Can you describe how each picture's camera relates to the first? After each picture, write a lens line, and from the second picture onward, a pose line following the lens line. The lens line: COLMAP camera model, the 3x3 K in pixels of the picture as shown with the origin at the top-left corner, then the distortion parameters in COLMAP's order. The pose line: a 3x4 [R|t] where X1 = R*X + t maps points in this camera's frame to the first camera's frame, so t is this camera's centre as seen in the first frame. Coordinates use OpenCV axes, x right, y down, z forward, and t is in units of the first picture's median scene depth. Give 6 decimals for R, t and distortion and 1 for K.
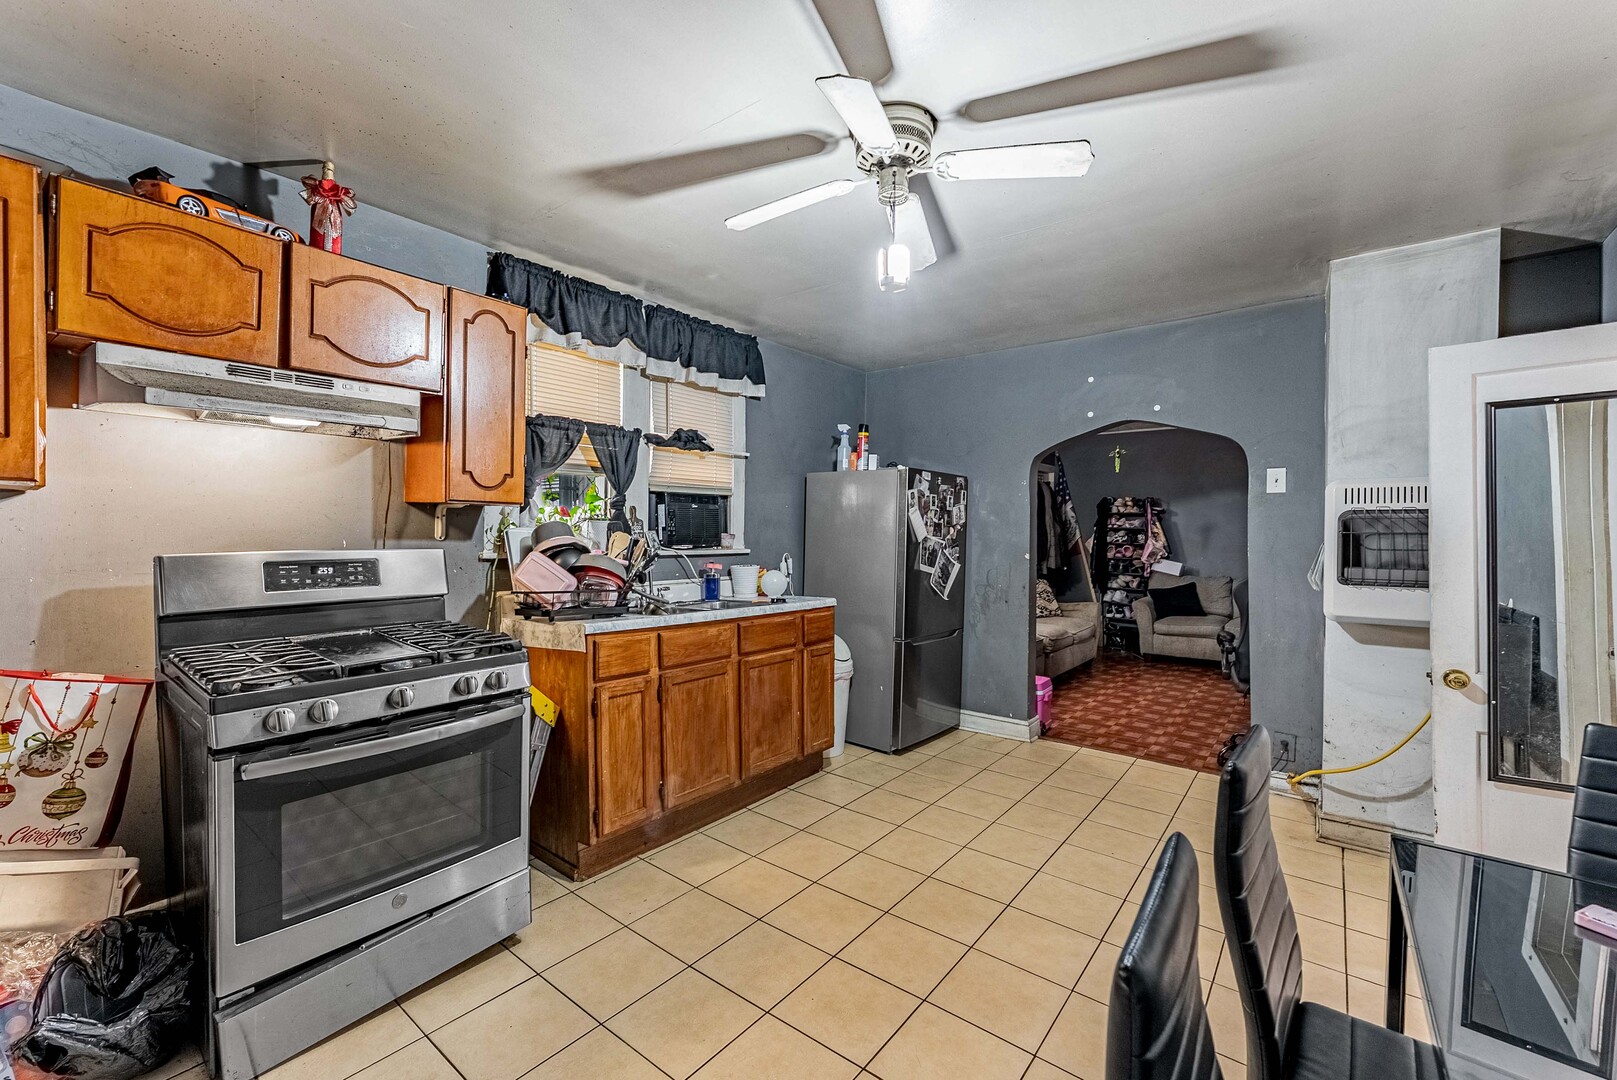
lens RADIAL K [[680.3, 0, 811.1], [0, 680.3, 544.6], [0, 0, 1]] dist [0.001496, -0.000944]
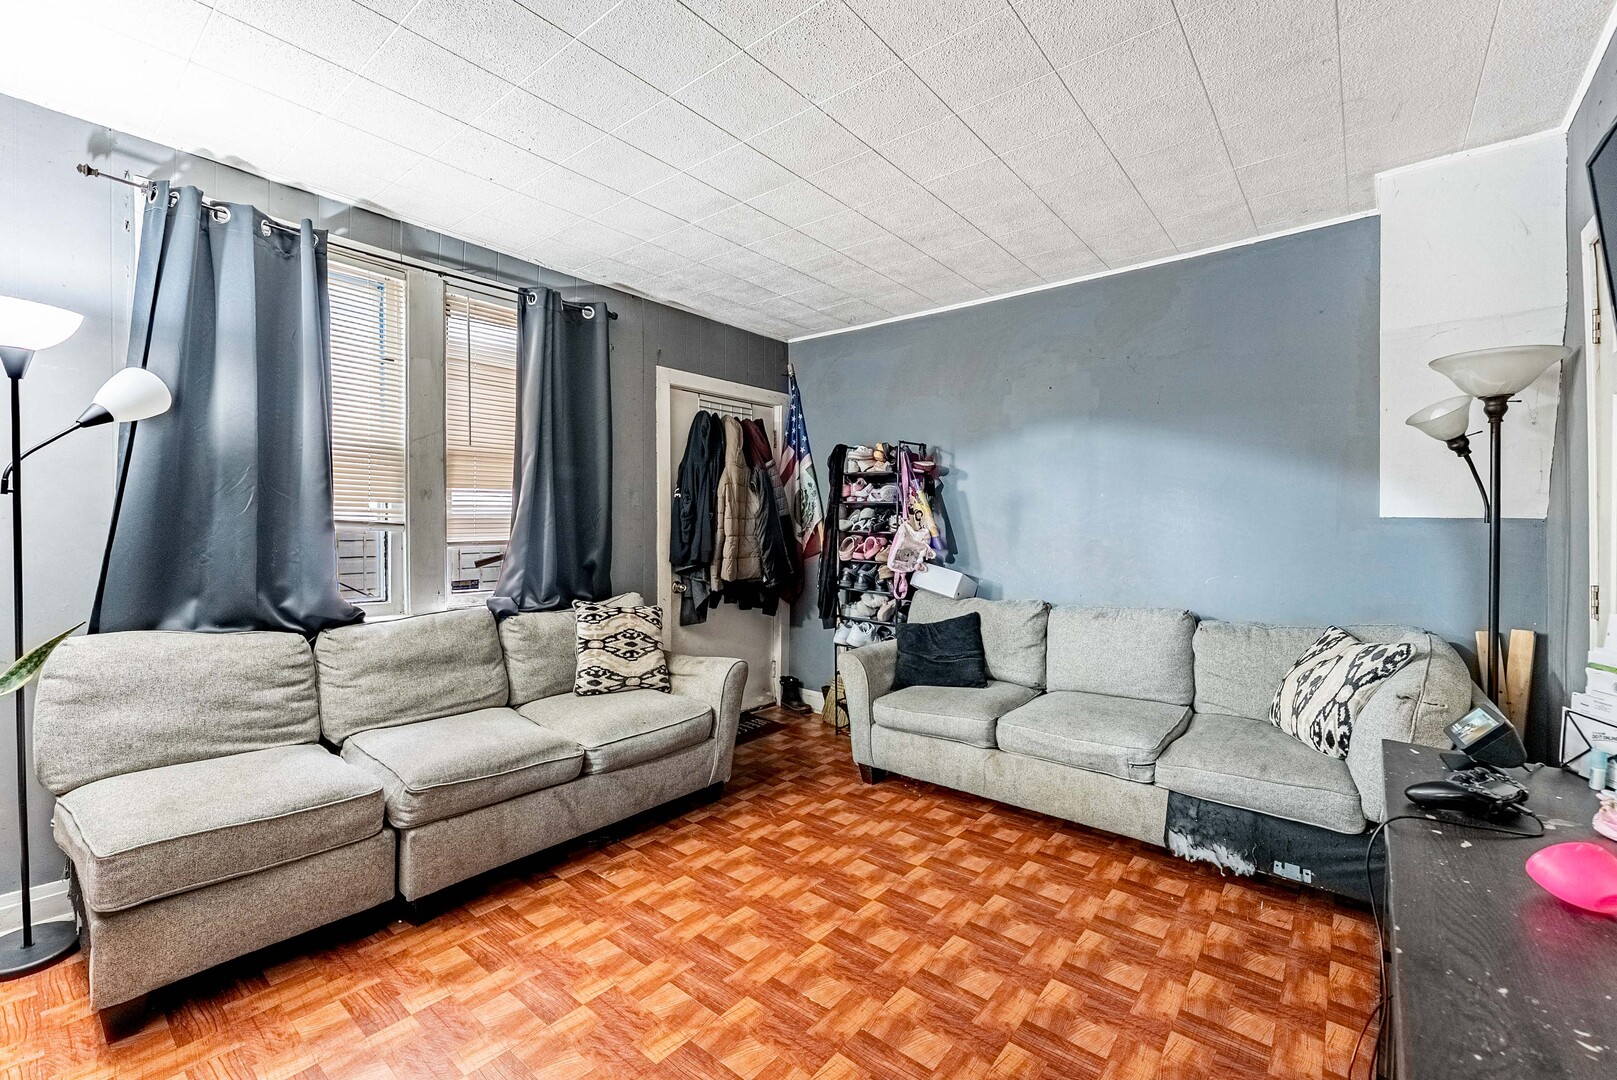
lens RADIAL K [[680.3, 0, 817.6], [0, 680.3, 535.8], [0, 0, 1]] dist [0.001496, -0.000944]
pose [[0.999455, 0.004119, -0.032757, 0.444739], [-0.004022, 0.999987, 0.003034, -0.000819], [0.032770, -0.002900, 0.999459, 0.490013]]
